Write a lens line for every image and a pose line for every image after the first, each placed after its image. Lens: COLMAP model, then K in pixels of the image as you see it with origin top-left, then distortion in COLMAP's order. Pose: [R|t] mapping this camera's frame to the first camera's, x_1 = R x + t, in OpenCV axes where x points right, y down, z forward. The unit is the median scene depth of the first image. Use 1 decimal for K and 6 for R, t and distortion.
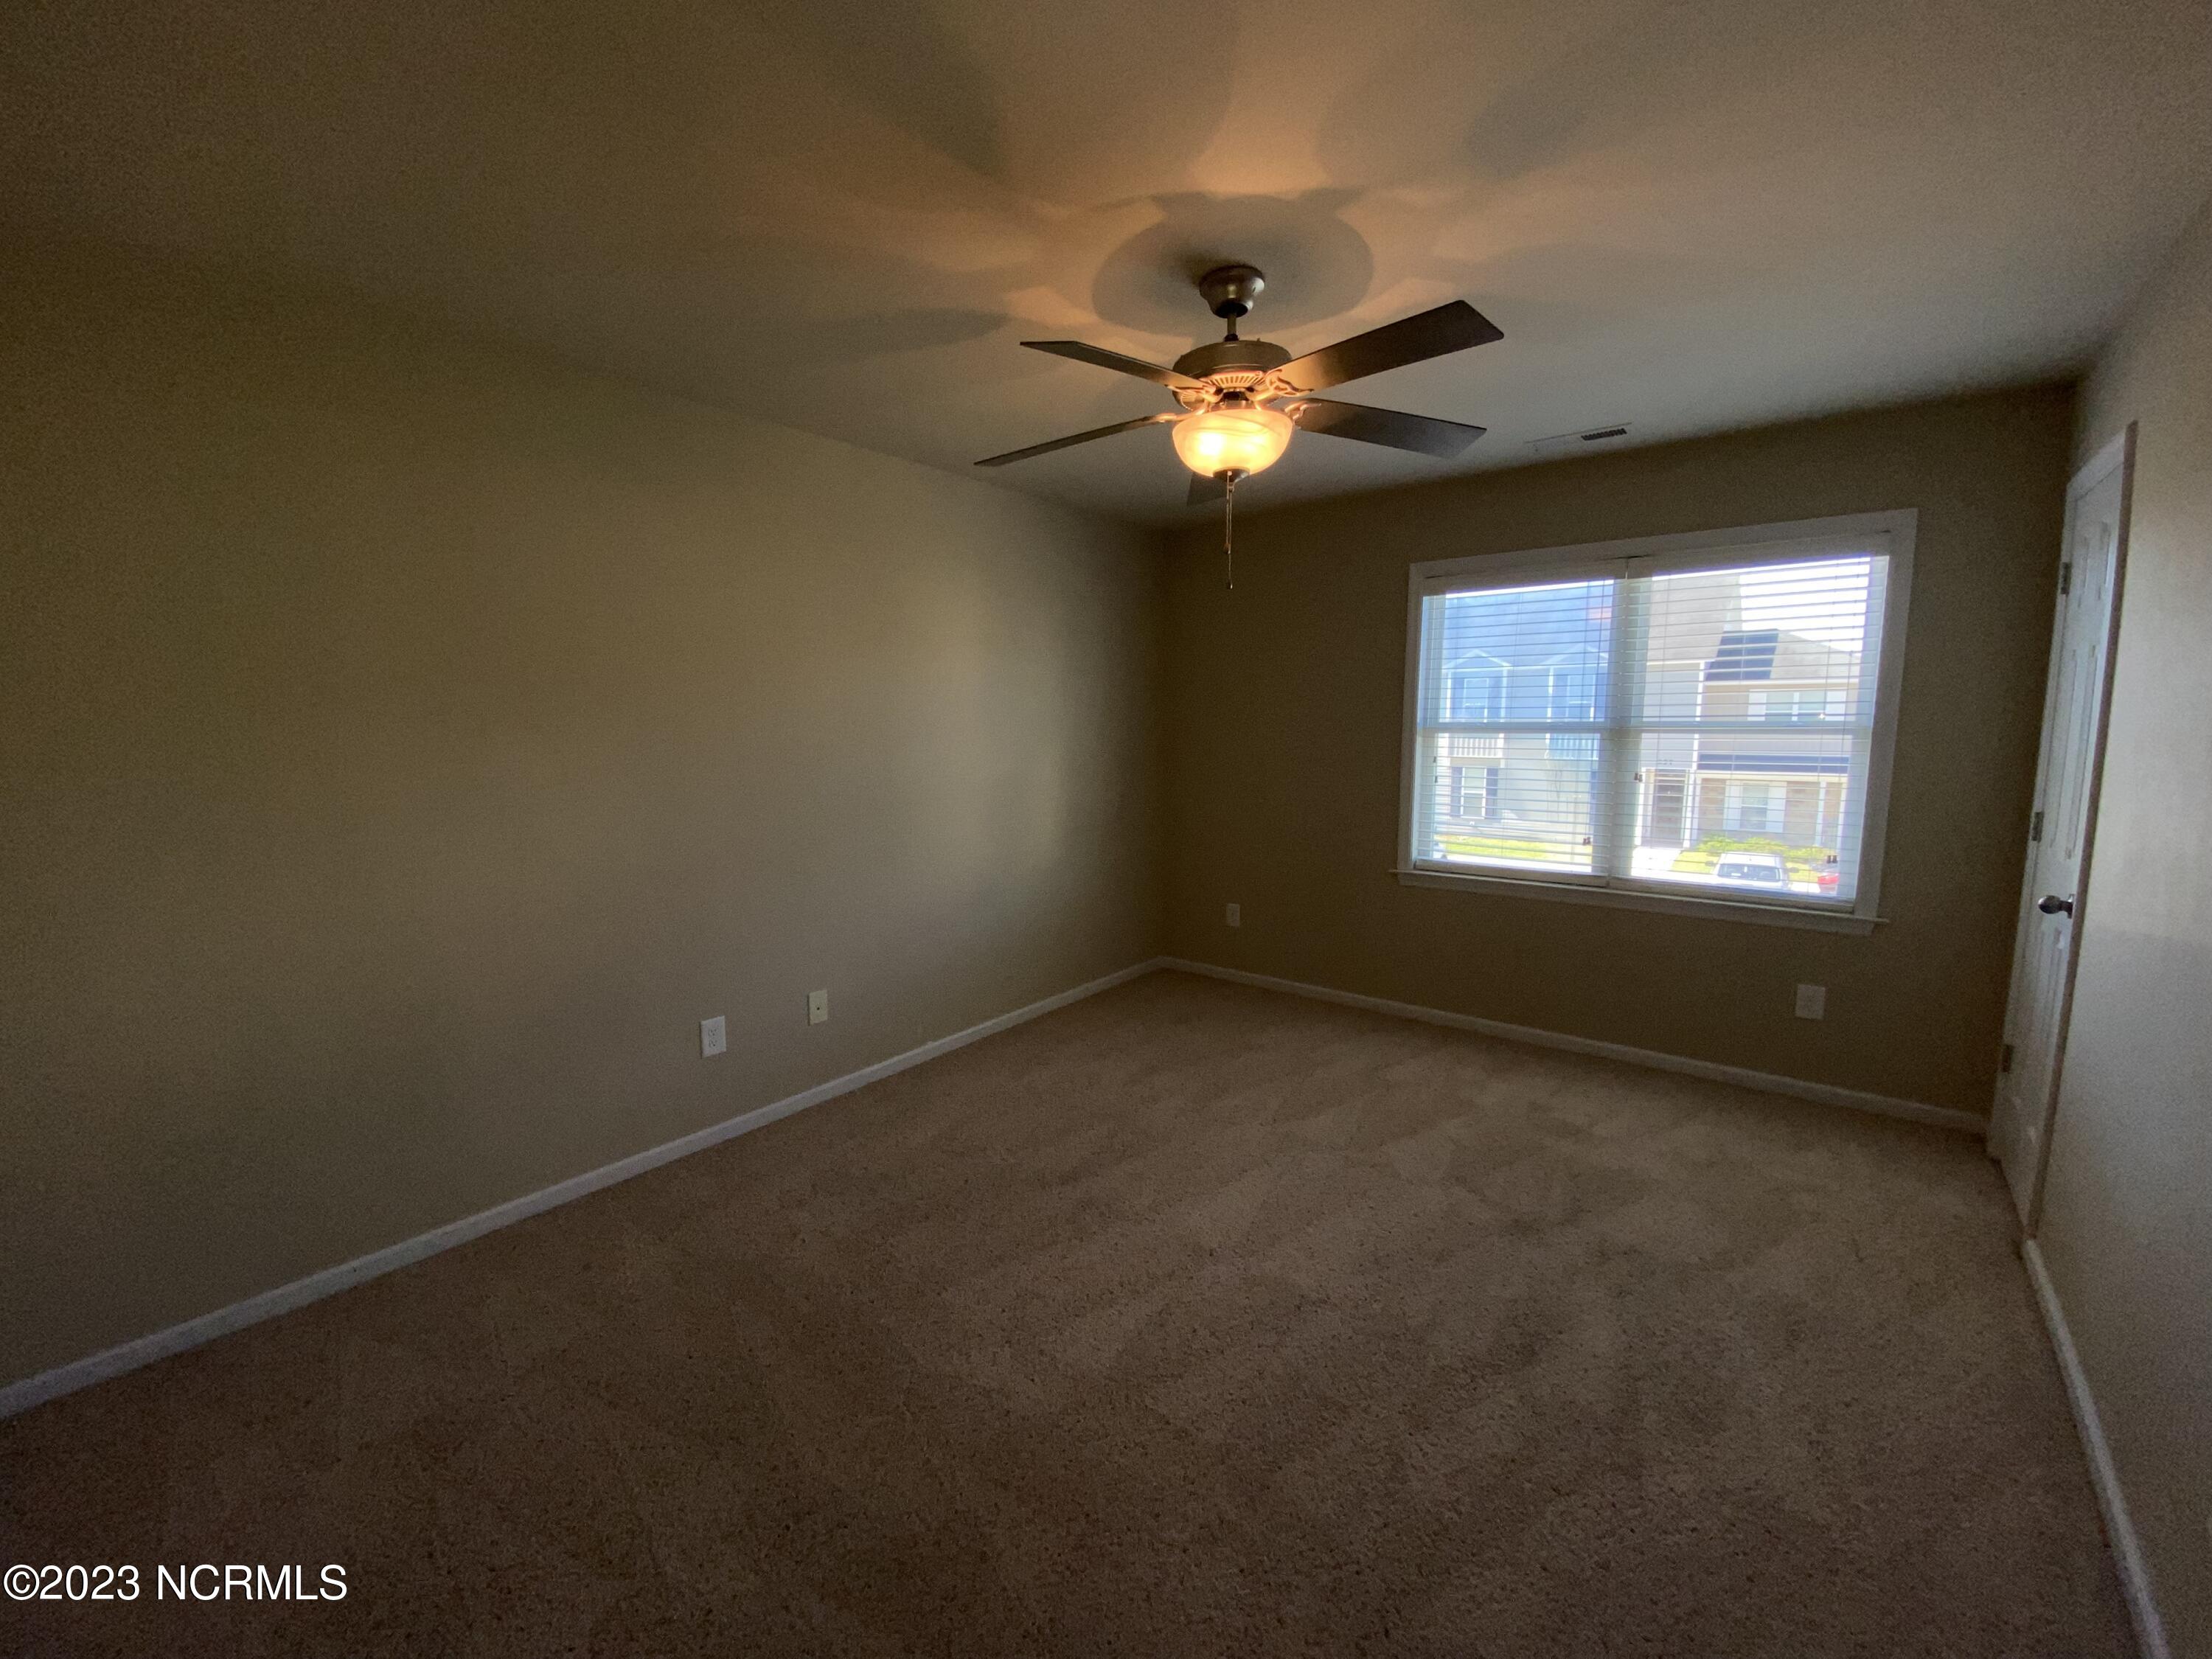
lens RADIAL K [[885.0, 0, 1097.8], [0, 885.0, 821.1], [0, 0, 1]] dist [0.037674, -0.028826]
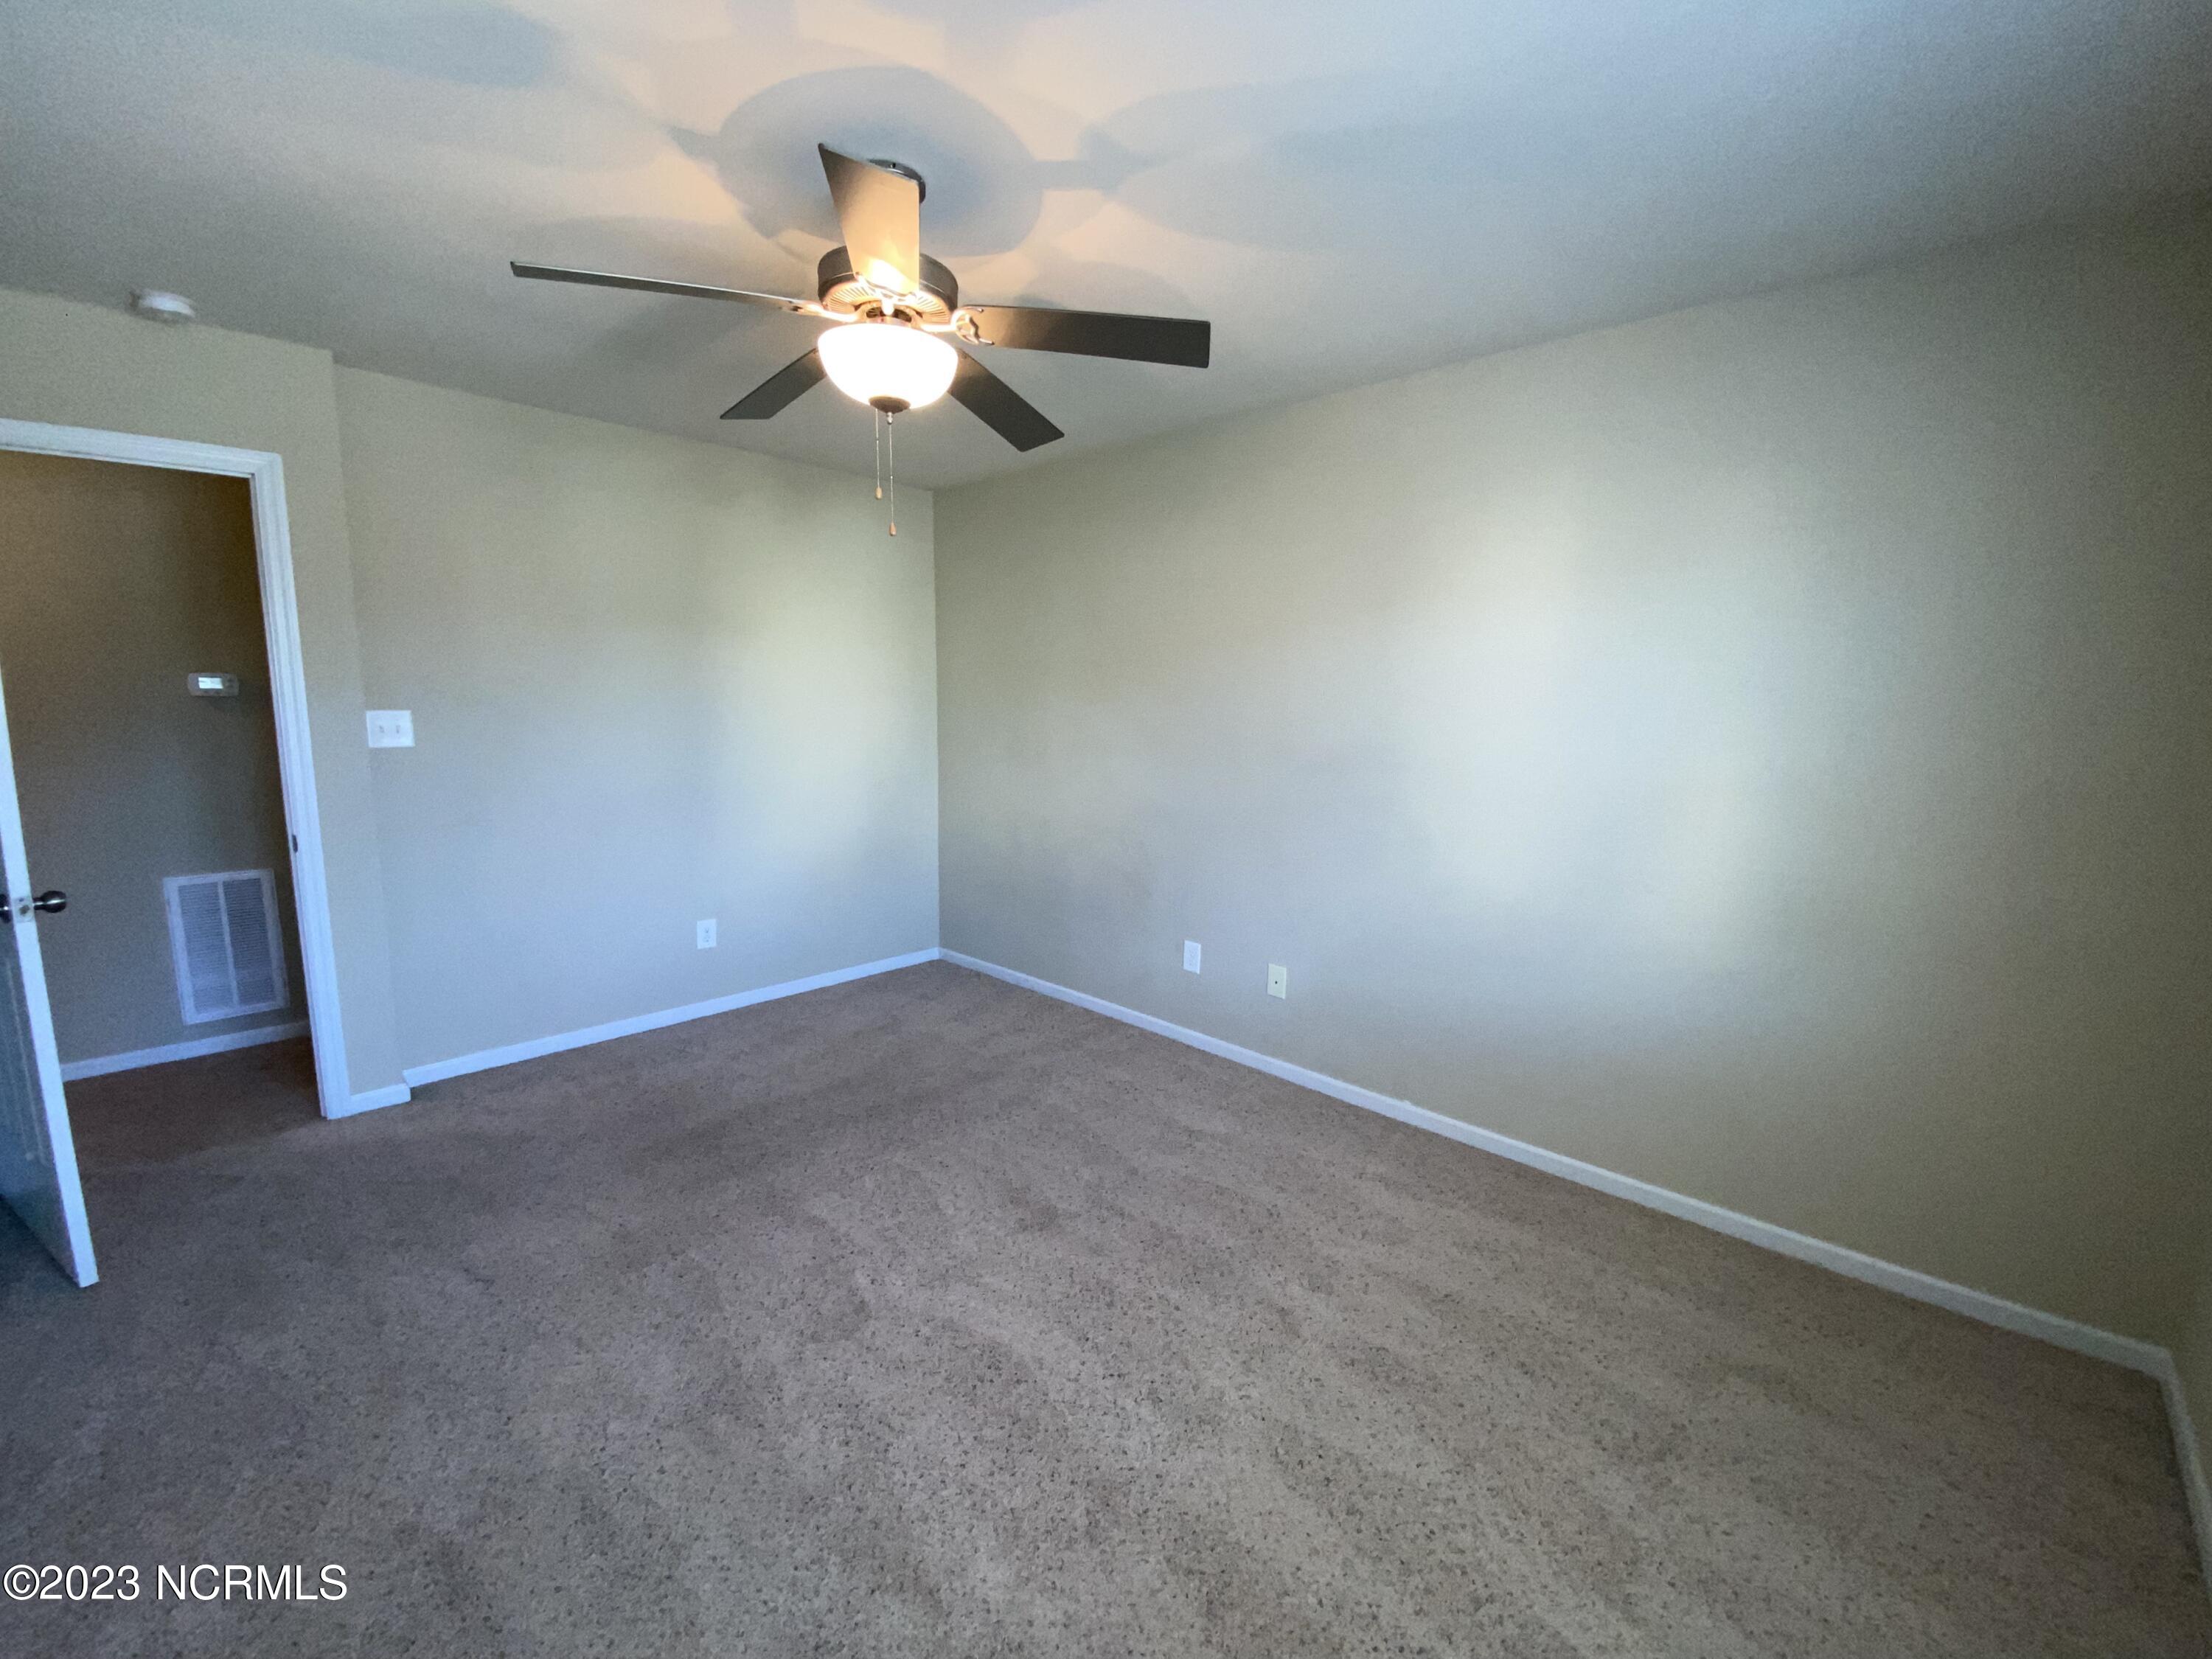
lens RADIAL K [[885.0, 0, 1097.8], [0, 885.0, 821.1], [0, 0, 1]] dist [0.037674, -0.028826]
pose [[-0.076522, 0.148831, -0.985897, 0.669418], [-0.132928, 0.978447, 0.158024, -0.101705], [0.988167, 0.143146, -0.055089, 0.828778]]
